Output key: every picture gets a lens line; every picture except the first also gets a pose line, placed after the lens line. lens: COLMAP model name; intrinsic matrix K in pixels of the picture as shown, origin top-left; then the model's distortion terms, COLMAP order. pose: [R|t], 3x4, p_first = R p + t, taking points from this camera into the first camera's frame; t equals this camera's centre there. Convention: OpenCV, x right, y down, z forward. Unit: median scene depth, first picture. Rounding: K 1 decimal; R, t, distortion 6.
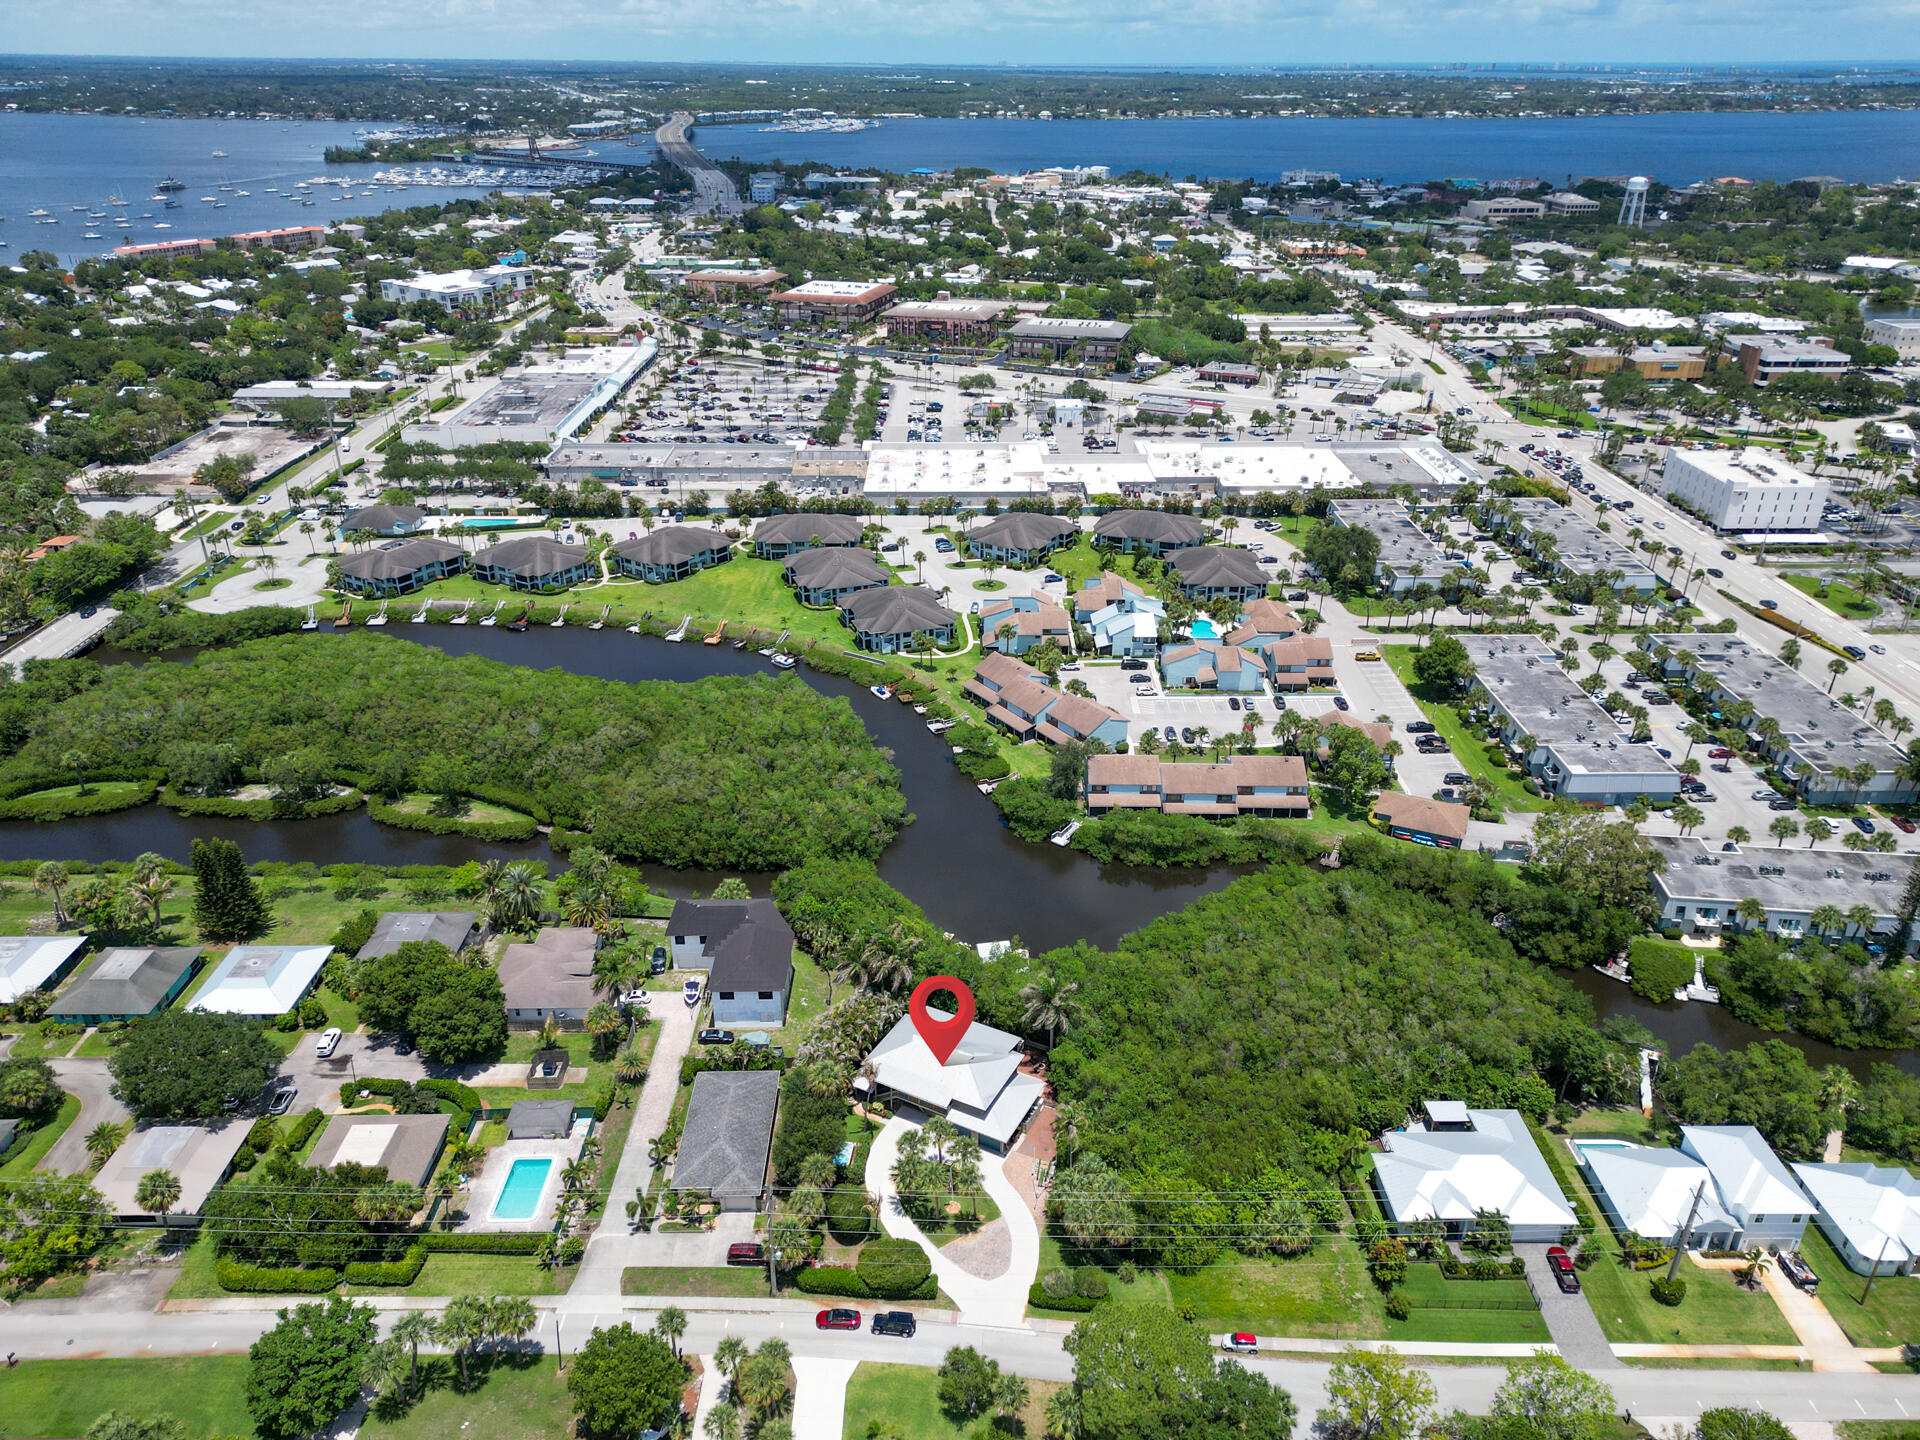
lens RADIAL K [[1347.0, 0, 960.0], [0, 1347.0, 720.0], [0, 0, 1]] dist [0.064752, -0.059270]
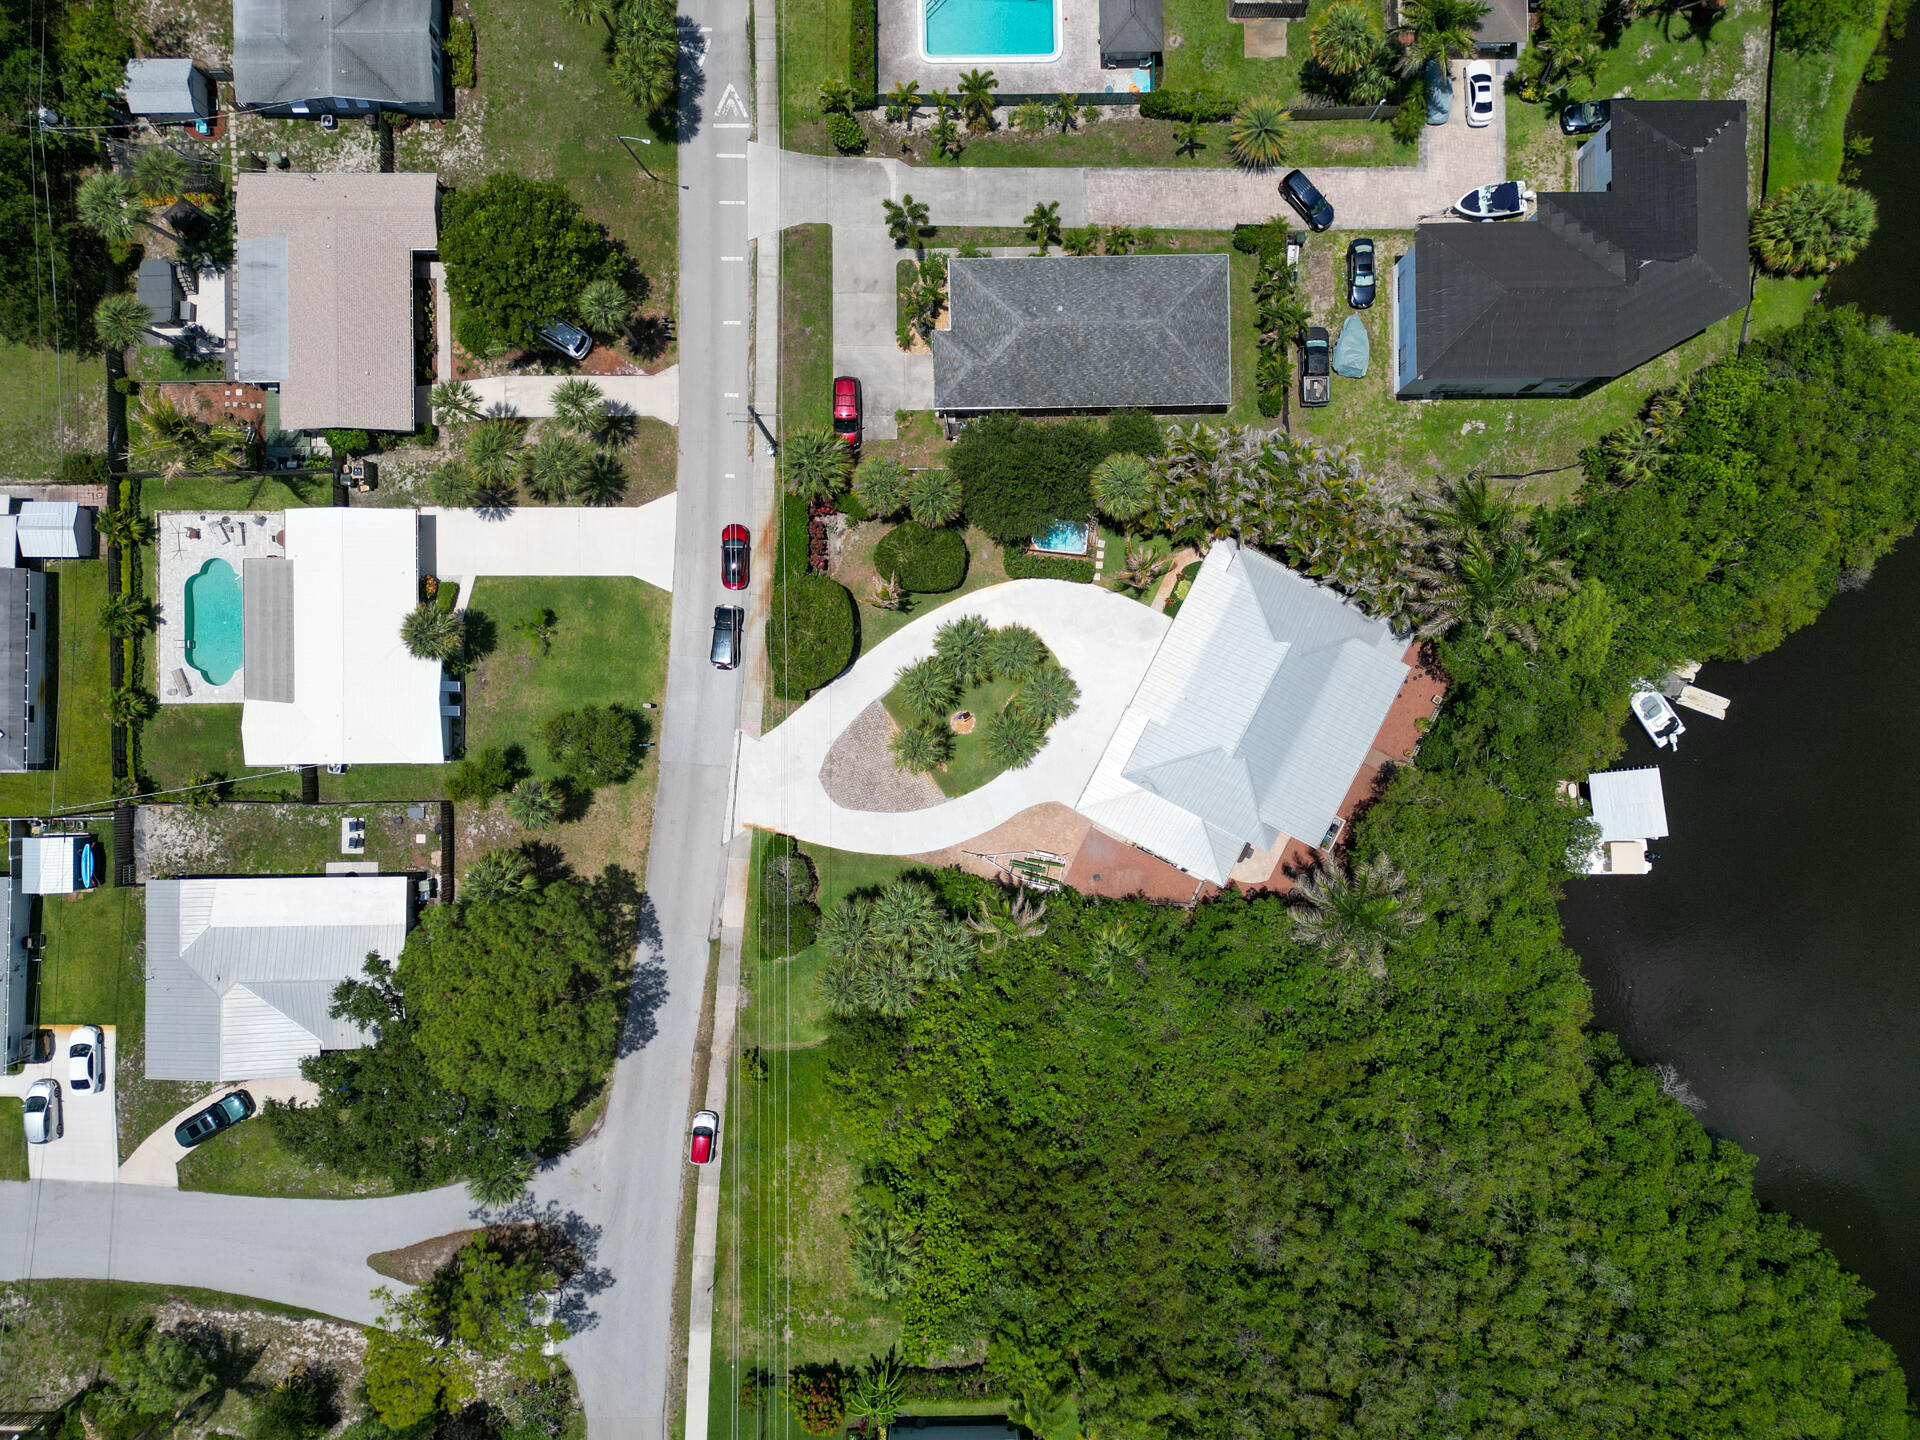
lens RADIAL K [[1345.6, 0, 964.4], [0, 1345.6, 720.3], [0, 0, 1]] dist [0.073985, -0.083399]
pose [[0.001774, 0.999757, -0.021970, 0.006579], [-0.447610, 0.020440, 0.893995, -0.177775], [0.894227, 0.008248, 0.447537, 0.655183]]
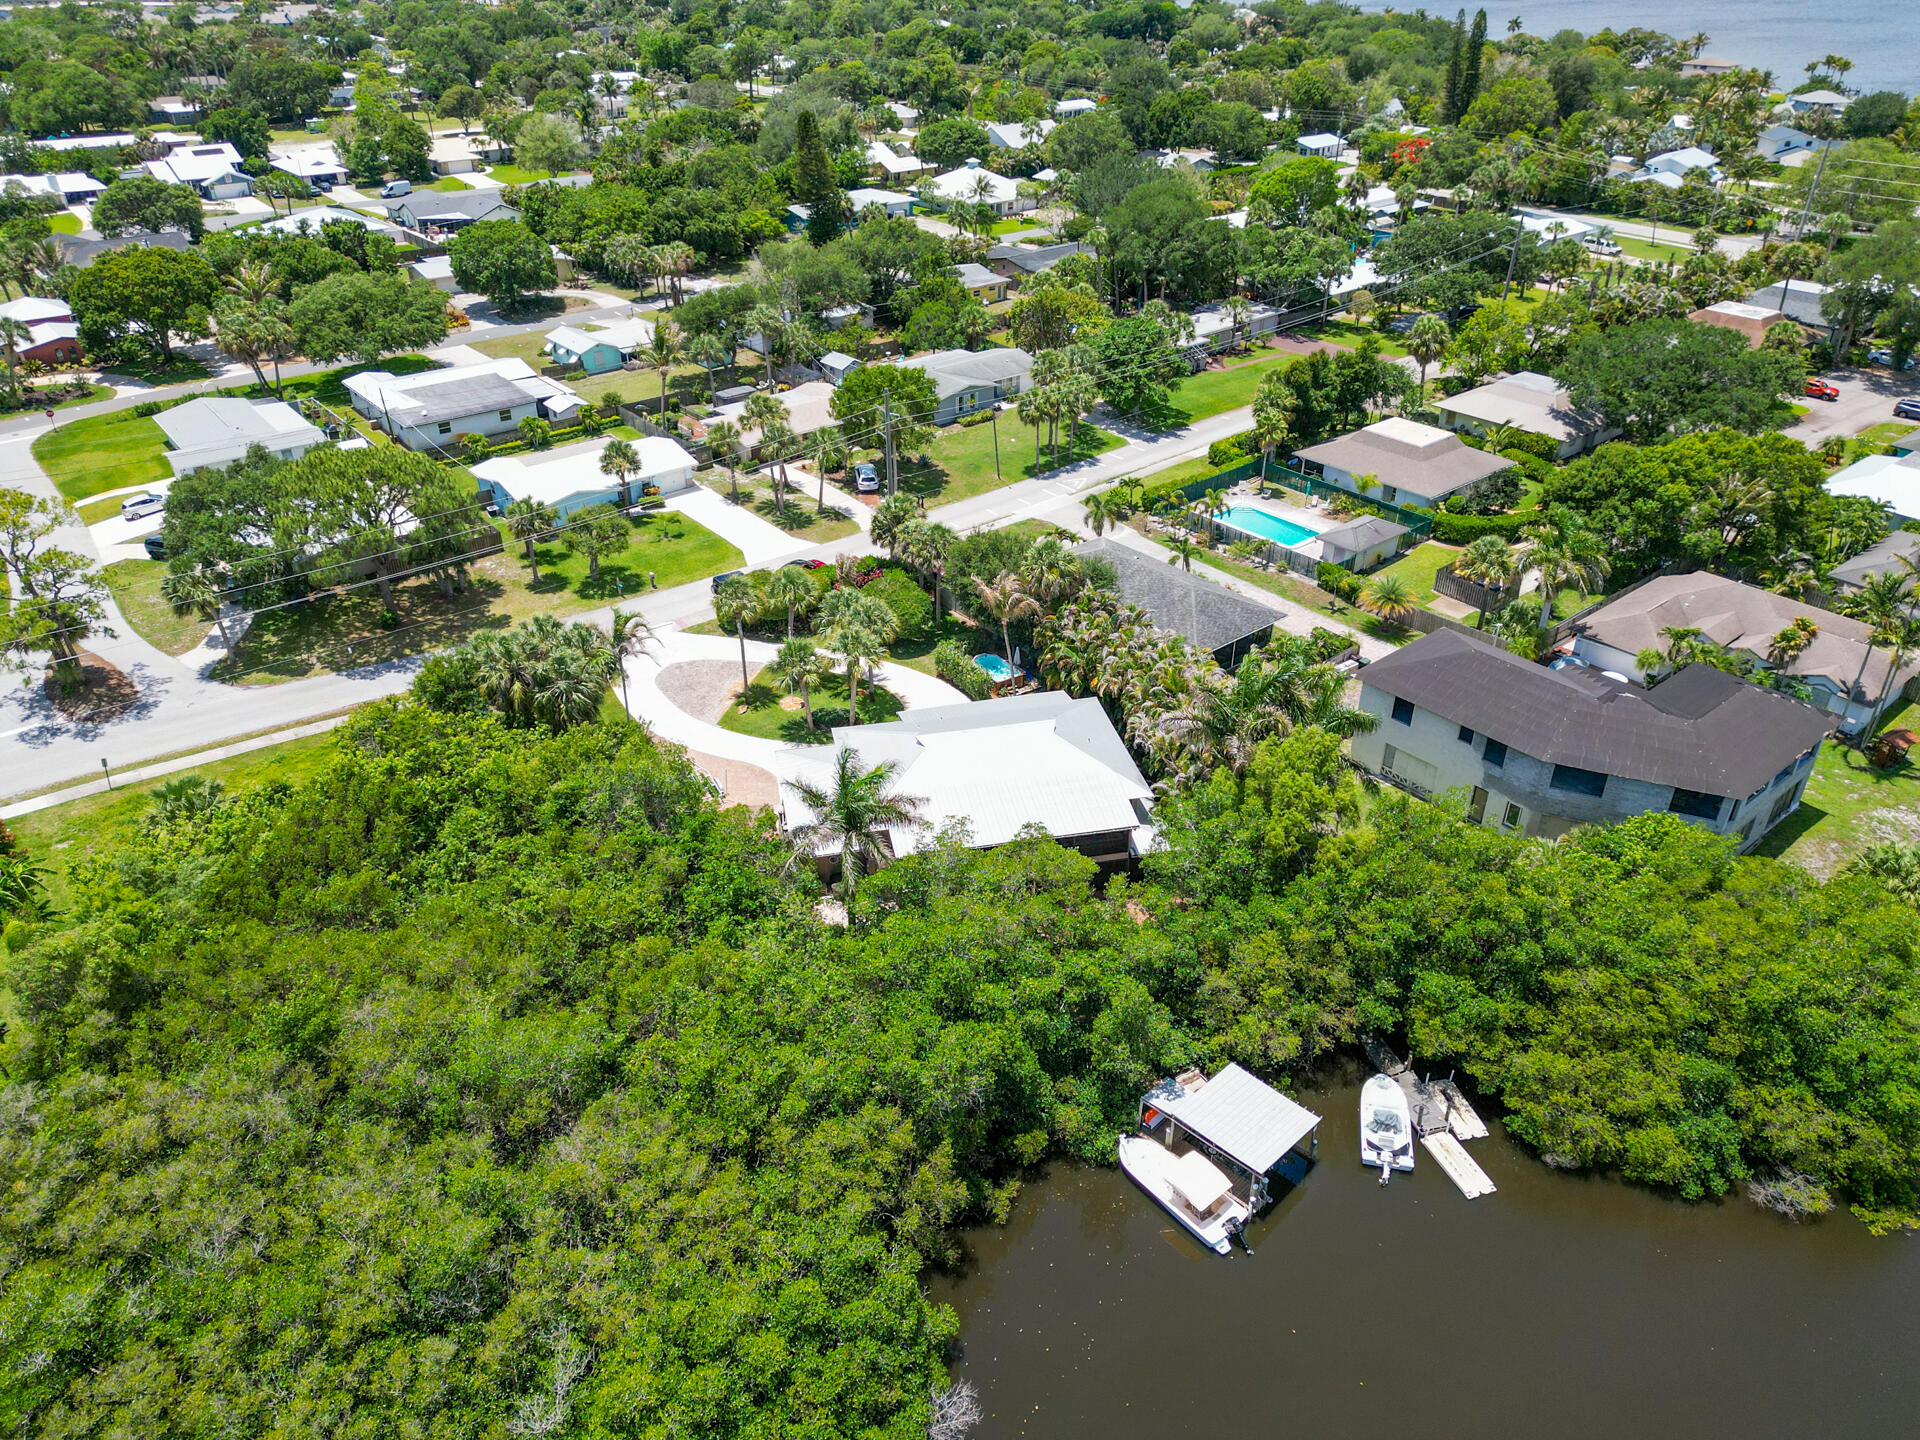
lens RADIAL K [[1378.2, 0, 953.7], [0, 1378.2, 716.0], [0, 0, 1]] dist [0.043892, -0.005271]
pose [[-0.773032, 0.320018, -0.547732, 0.258659], [-0.285700, 0.595276, 0.751014, -0.120381], [0.566389, 0.737045, -0.368738, 1.159075]]
